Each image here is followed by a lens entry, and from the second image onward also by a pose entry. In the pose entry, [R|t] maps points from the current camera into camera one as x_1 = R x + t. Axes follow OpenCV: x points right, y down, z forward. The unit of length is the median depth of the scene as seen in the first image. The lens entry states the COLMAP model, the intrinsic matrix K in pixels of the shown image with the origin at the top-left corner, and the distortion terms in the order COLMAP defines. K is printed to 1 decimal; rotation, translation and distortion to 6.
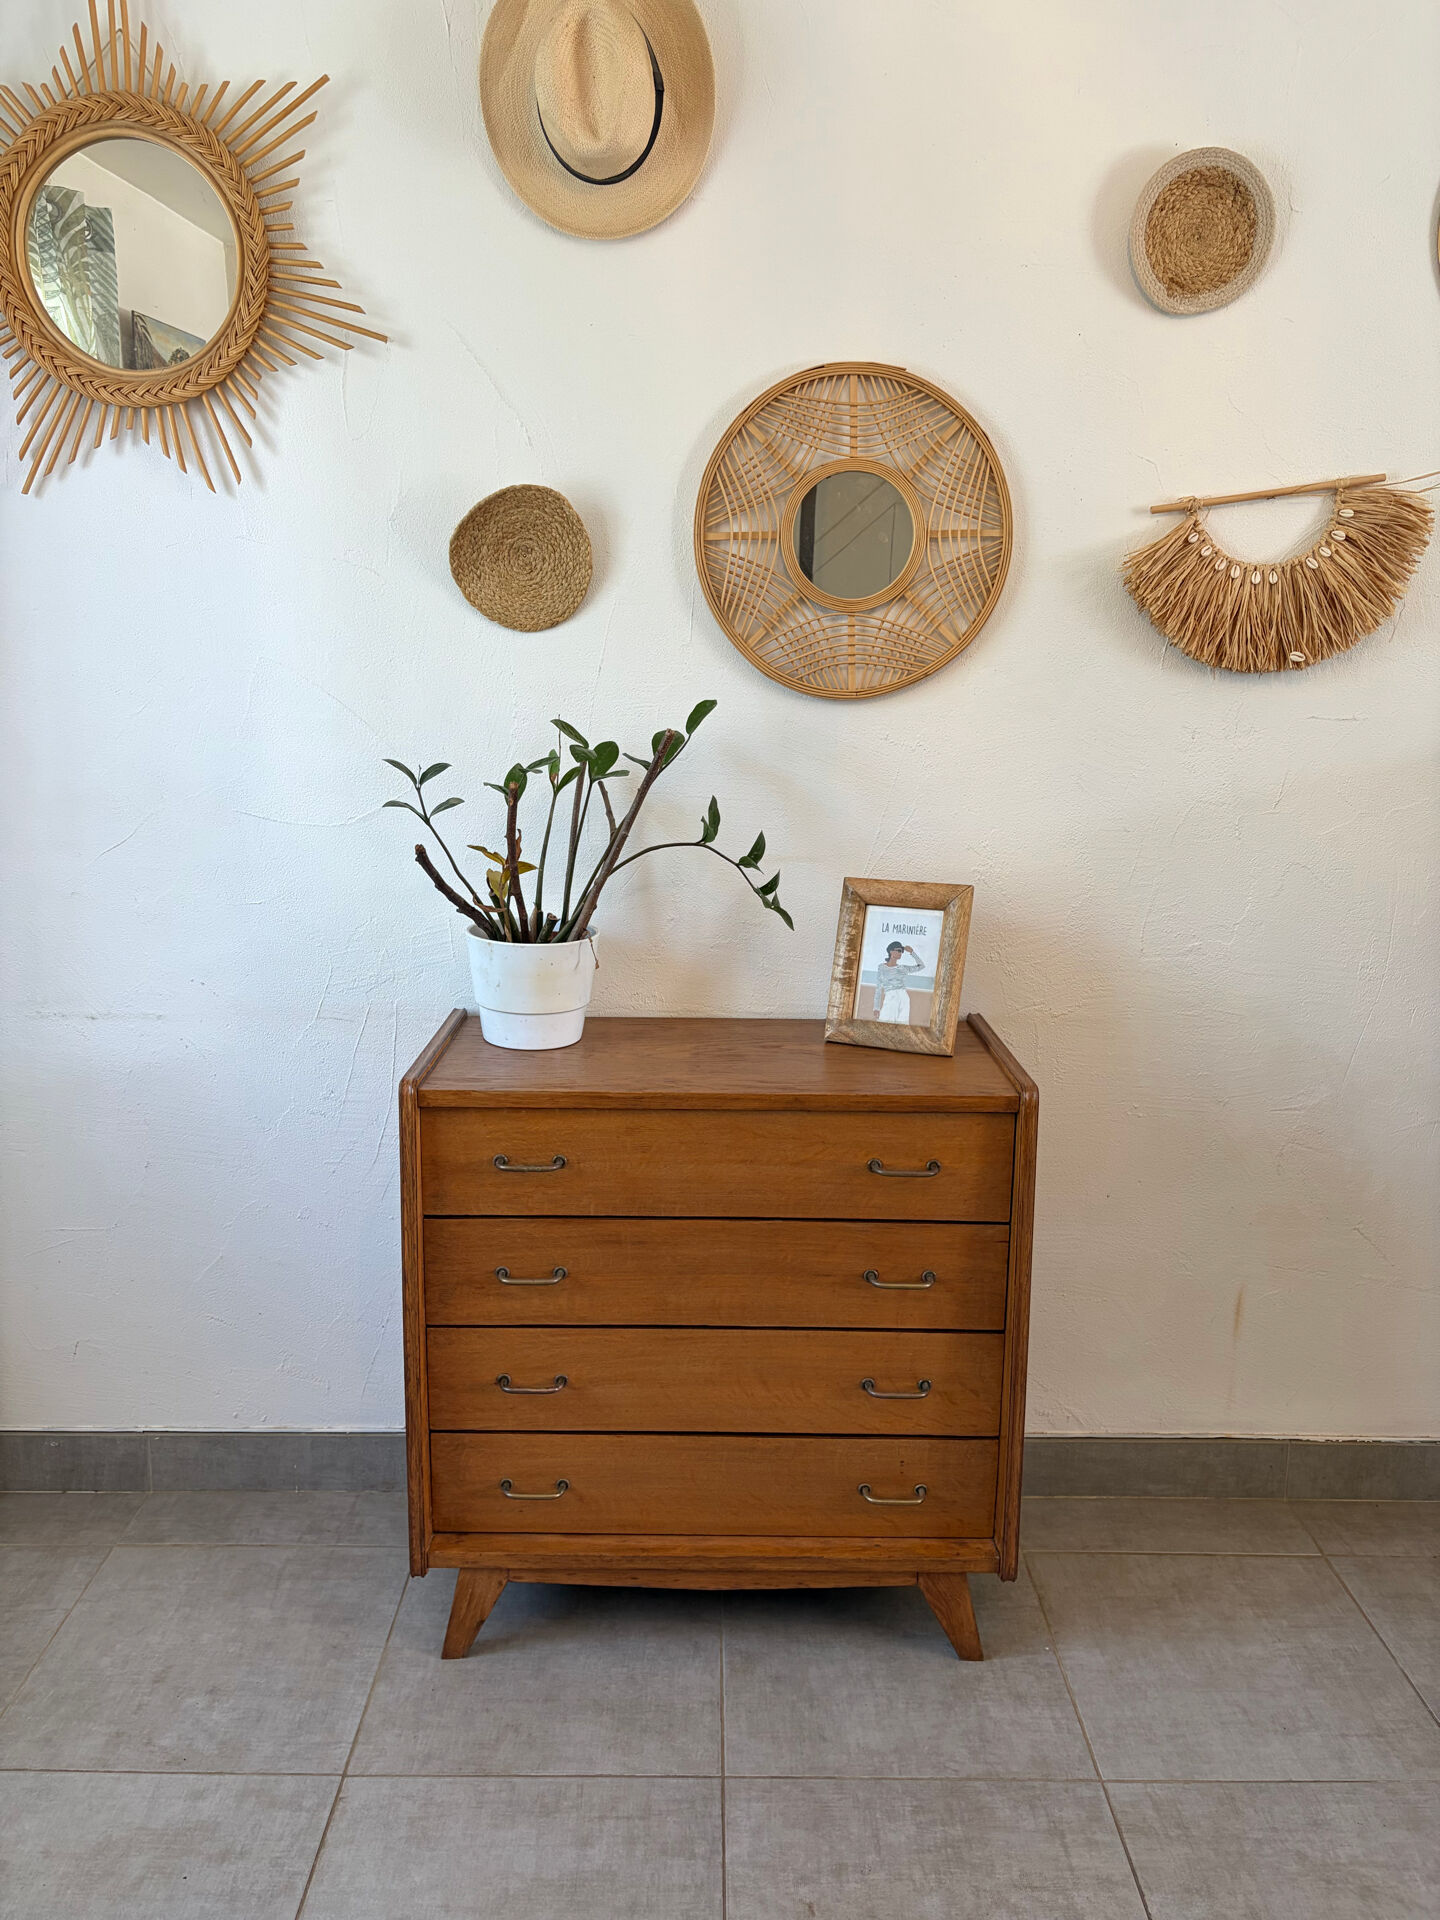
lens RADIAL K [[1469.2, 0, 717.9], [0, 1469.2, 967.9], [0, 0, 1]] dist [0.040930, -0.058073]
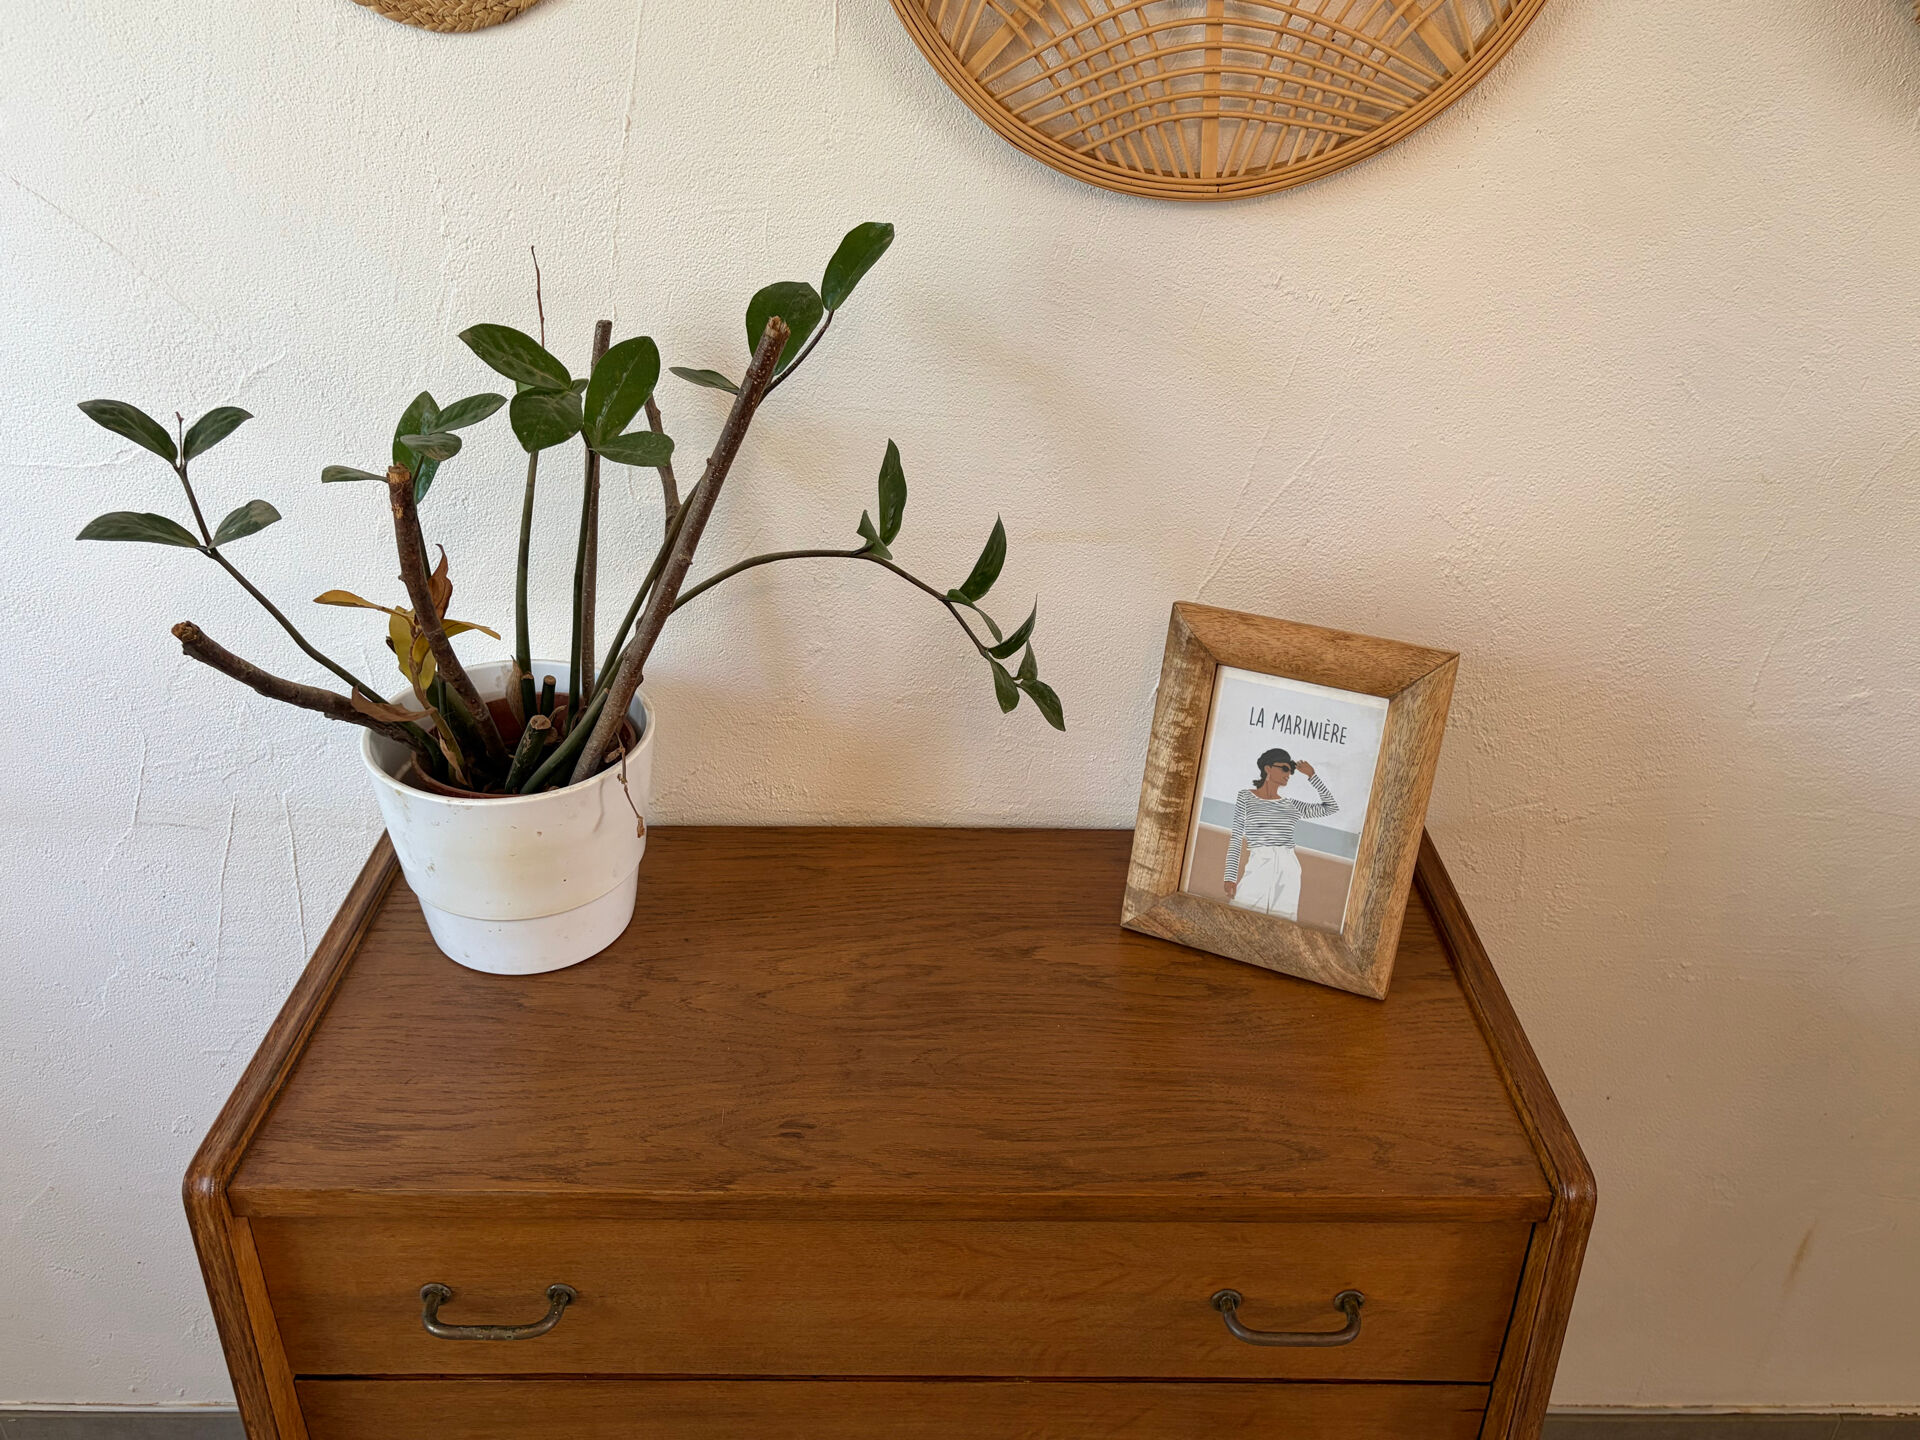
lens RADIAL K [[1580.9, 0, 971.3], [0, 1580.9, 723.0], [0, 0, 1]] dist [0.040084, -0.055325]
pose [[0.999986, 0.002223, 0.004700, 0.020246], [-0.003516, 0.955086, 0.296306, -0.186907], [-0.003830, -0.296319, 0.955081, 0.539086]]
